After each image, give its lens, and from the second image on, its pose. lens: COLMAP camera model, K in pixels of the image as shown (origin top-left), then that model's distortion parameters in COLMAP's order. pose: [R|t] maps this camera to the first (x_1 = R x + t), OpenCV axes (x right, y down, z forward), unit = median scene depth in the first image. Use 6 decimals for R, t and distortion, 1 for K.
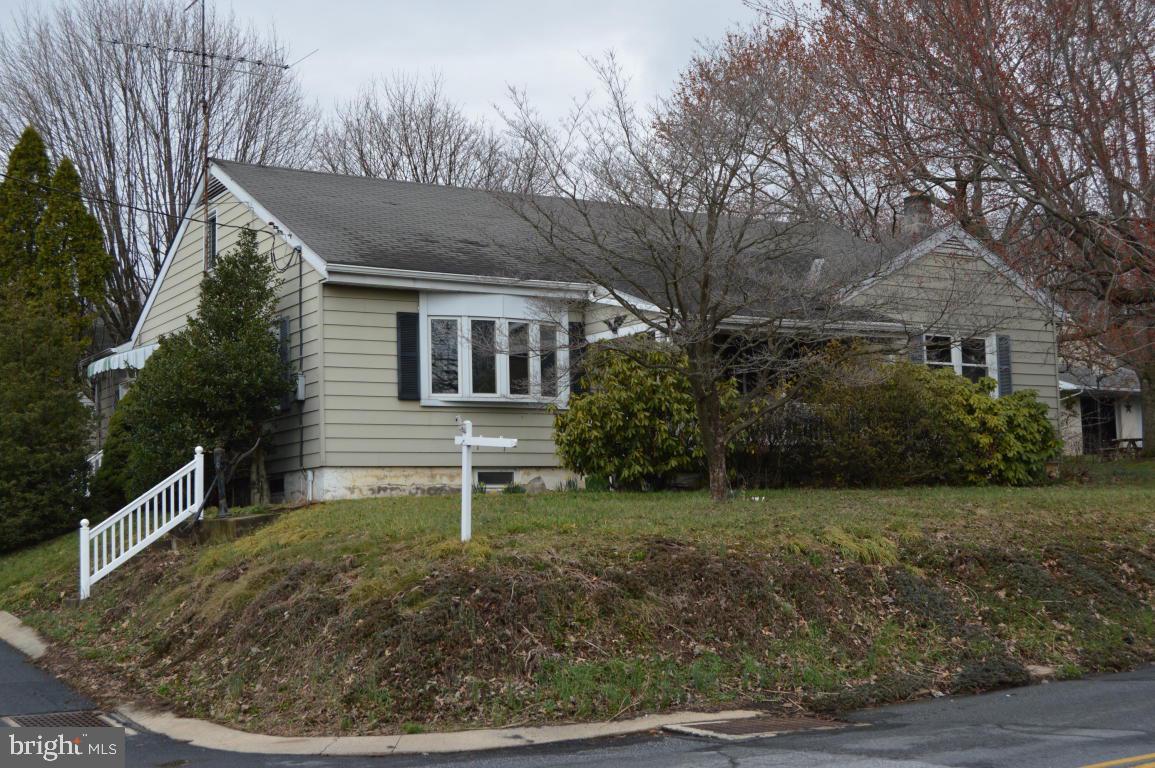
lens RADIAL K [[1512.0, 0, 577.5], [0, 1512.0, 384.0], [0, 0, 1]] dist [-0.009410, -0.014511]
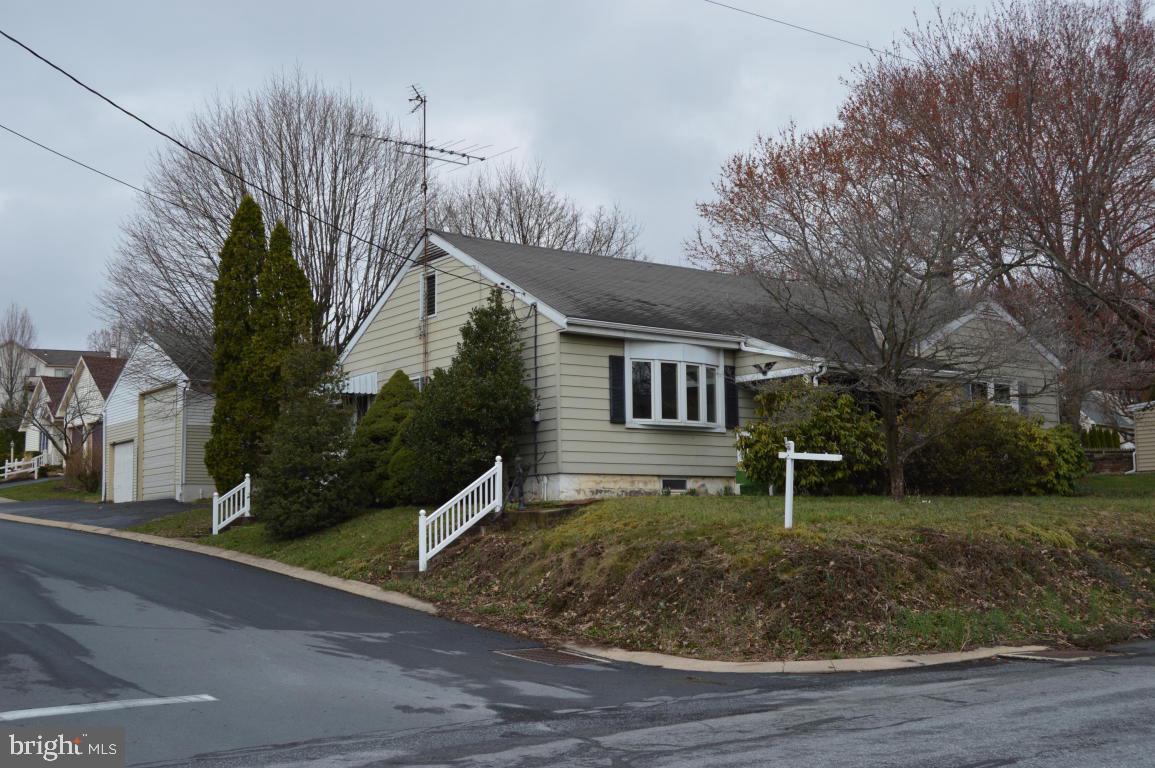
lens RADIAL K [[1296.2, 0, 577.5], [0, 1296.2, 384.0], [0, 0, 1]] dist [-0.022449, -0.007708]
pose [[0.996210, 0.022822, 0.083936, -0.241081], [-0.021236, 0.999580, -0.019730, -0.000303], [-0.084351, 0.017873, 0.996276, -0.109594]]
